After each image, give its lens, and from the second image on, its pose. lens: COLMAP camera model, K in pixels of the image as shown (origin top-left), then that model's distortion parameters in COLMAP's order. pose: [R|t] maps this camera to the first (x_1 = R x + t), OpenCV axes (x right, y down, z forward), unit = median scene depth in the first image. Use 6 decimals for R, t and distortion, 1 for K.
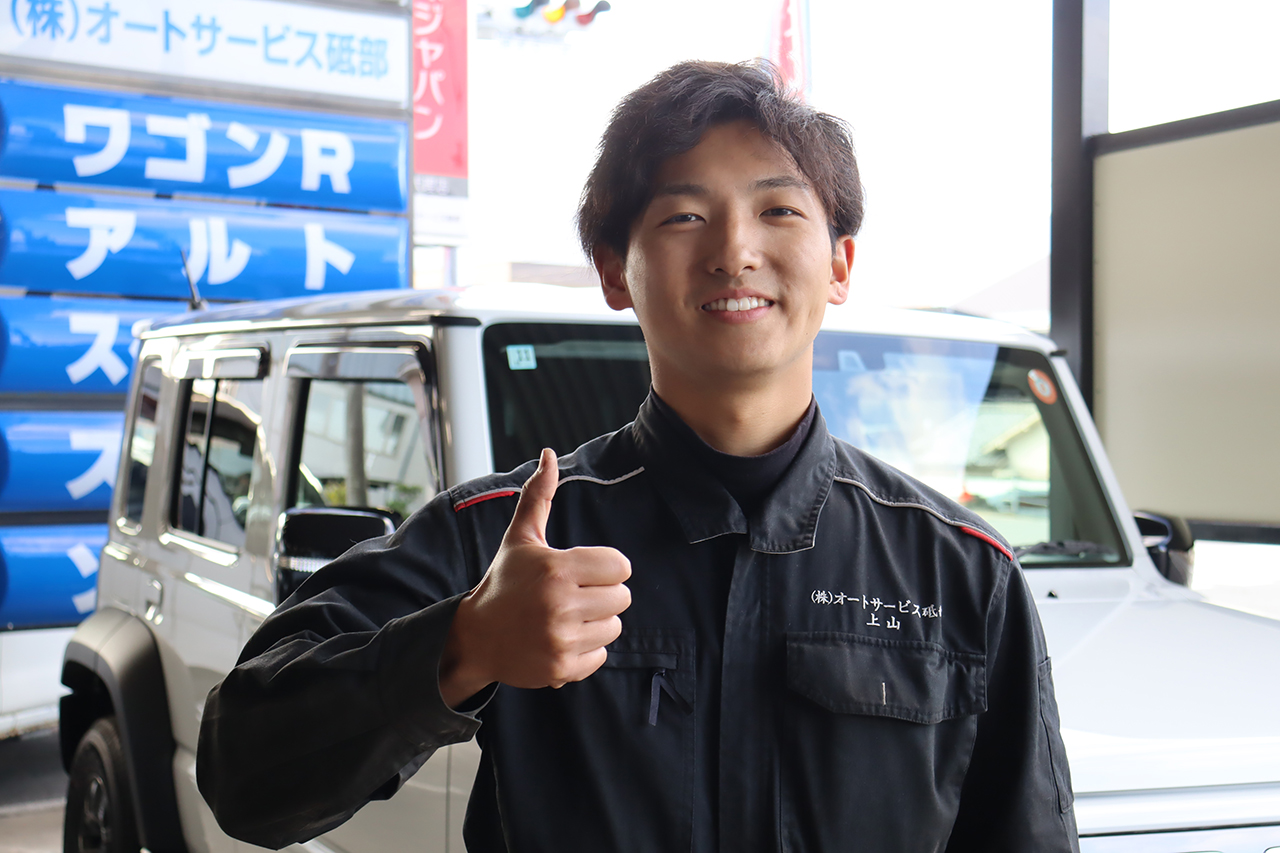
lens RADIAL K [[1943.0, 0, 640.0], [0, 1943.0, 426.5], [0, 0, 1]] dist [0.056620, 0.187782]
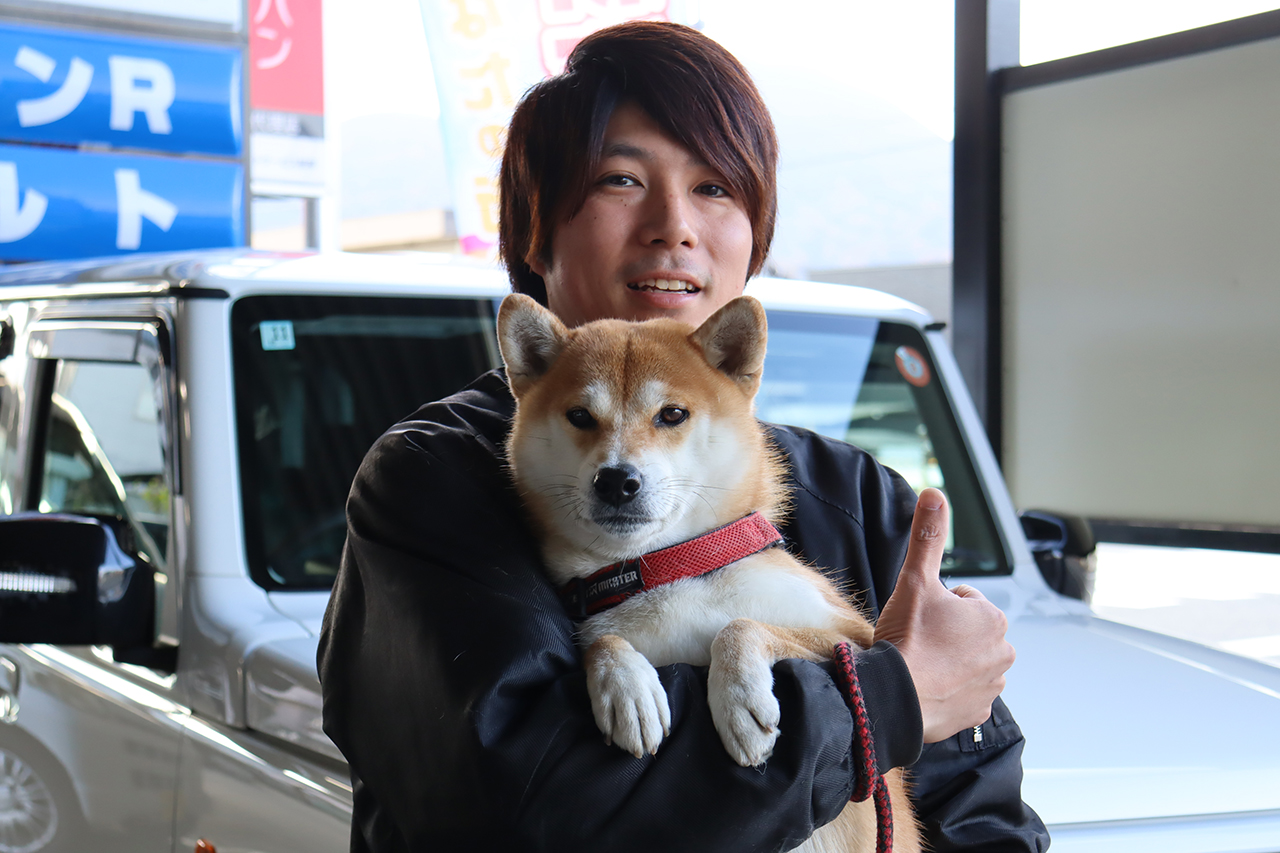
lens RADIAL K [[2334.1, 0, 640.0], [0, 2334.1, 426.5], [0, 0, 1]] dist [0.068845, 1.331559]
pose [[0.999879, -0.004660, 0.014814, 0.050397], [0.004541, 0.999957, 0.008095, -0.001943], [-0.014851, -0.008026, 0.999858, -0.018195]]
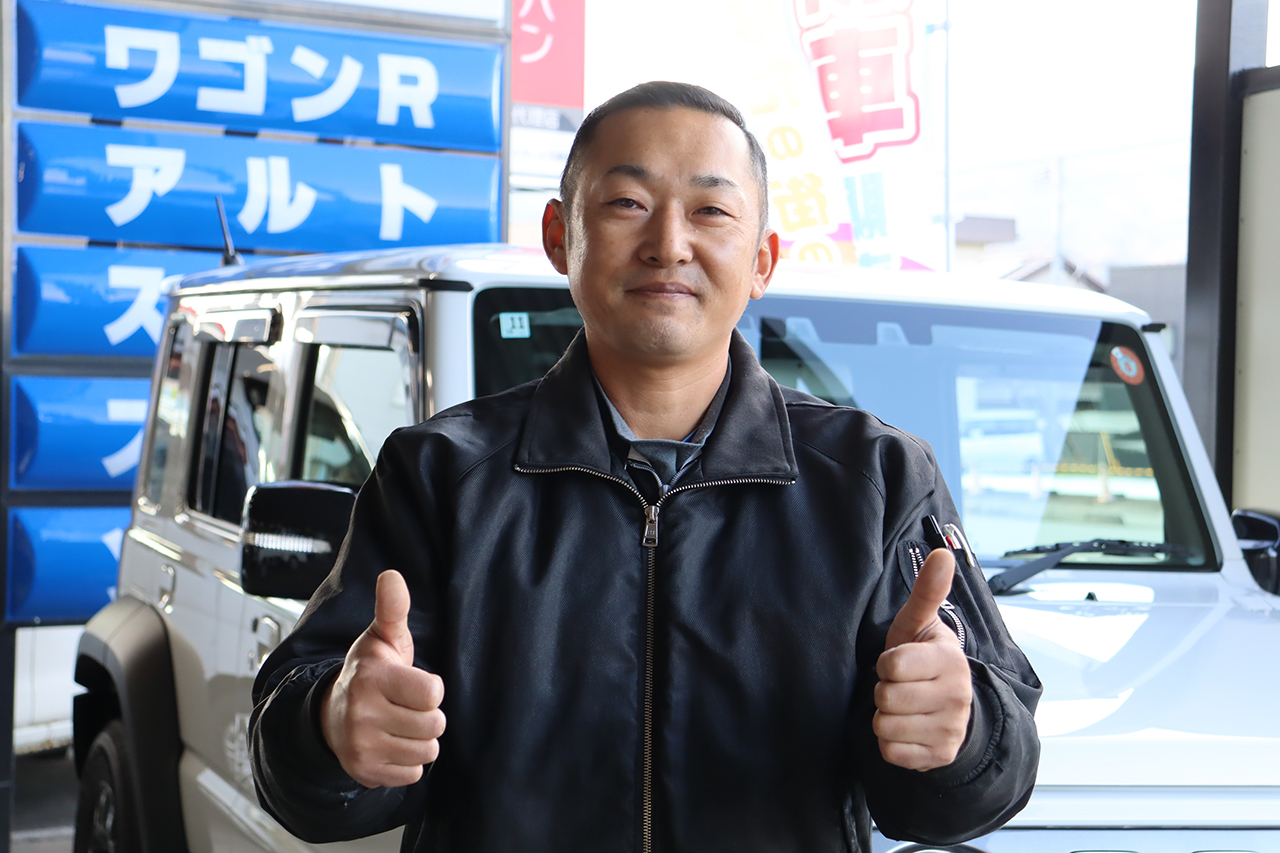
lens RADIAL K [[2443.6, 0, 613.7], [0, 2443.6, 433.8], [0, 0, 1]] dist [0.228751, -0.036767]
pose [[0.993838, 0.018783, -0.109239, 0.069554], [-0.017625, 0.999778, 0.011553, 0.001120], [0.109431, -0.009557, 0.993948, -0.094201]]
